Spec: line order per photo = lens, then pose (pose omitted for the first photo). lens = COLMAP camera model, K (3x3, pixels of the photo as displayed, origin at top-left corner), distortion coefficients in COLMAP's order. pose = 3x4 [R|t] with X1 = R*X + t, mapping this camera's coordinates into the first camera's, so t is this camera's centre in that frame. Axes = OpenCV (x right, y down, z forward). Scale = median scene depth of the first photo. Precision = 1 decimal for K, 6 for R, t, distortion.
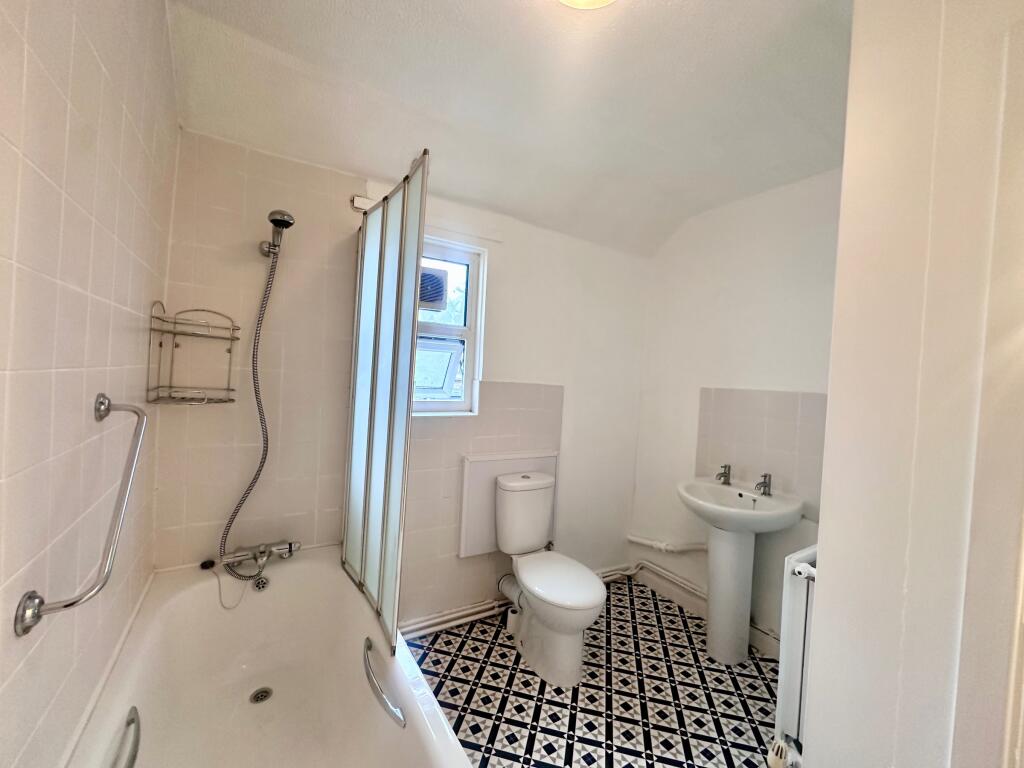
lens RADIAL K [[407.9, 0, 512.0], [0, 407.9, 384.0], [0, 0, 1]] dist [-0.001274, 0.000494]
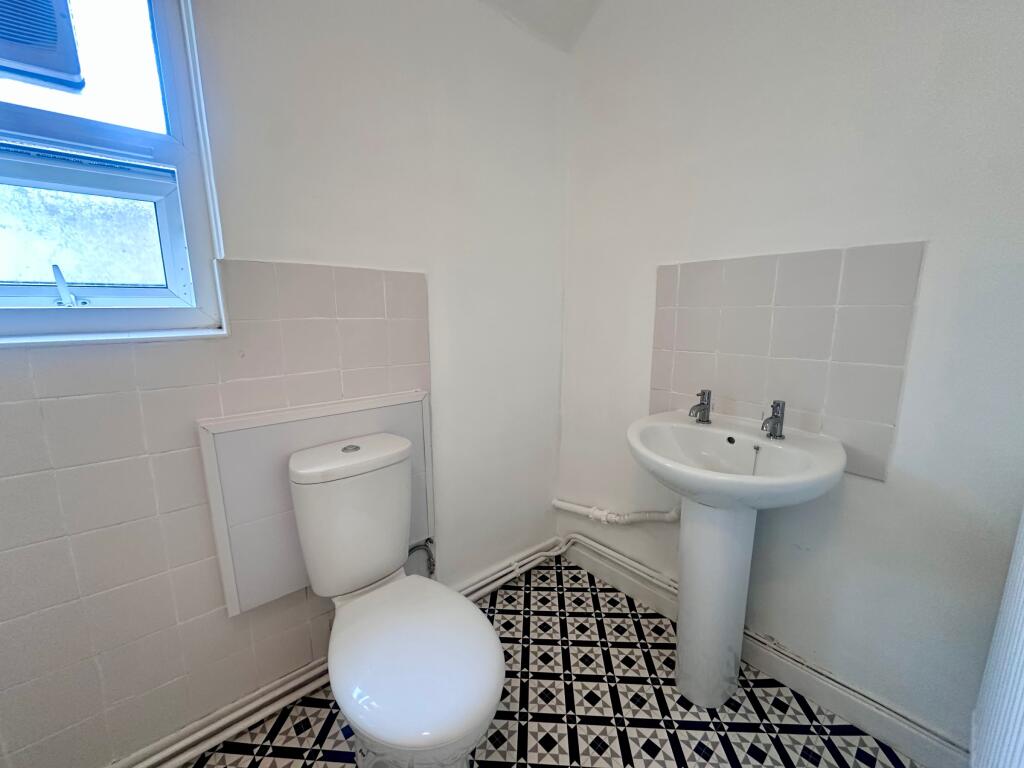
lens RADIAL K [[407.9, 0, 512.0], [0, 407.9, 384.0], [0, 0, 1]] dist [-0.001274, 0.000494]
pose [[0.983960, -0.086000, 0.156291, 0.159621], [0.059837, 0.984477, 0.164998, 0.074599], [-0.168054, -0.152999, 0.973832, 0.473179]]
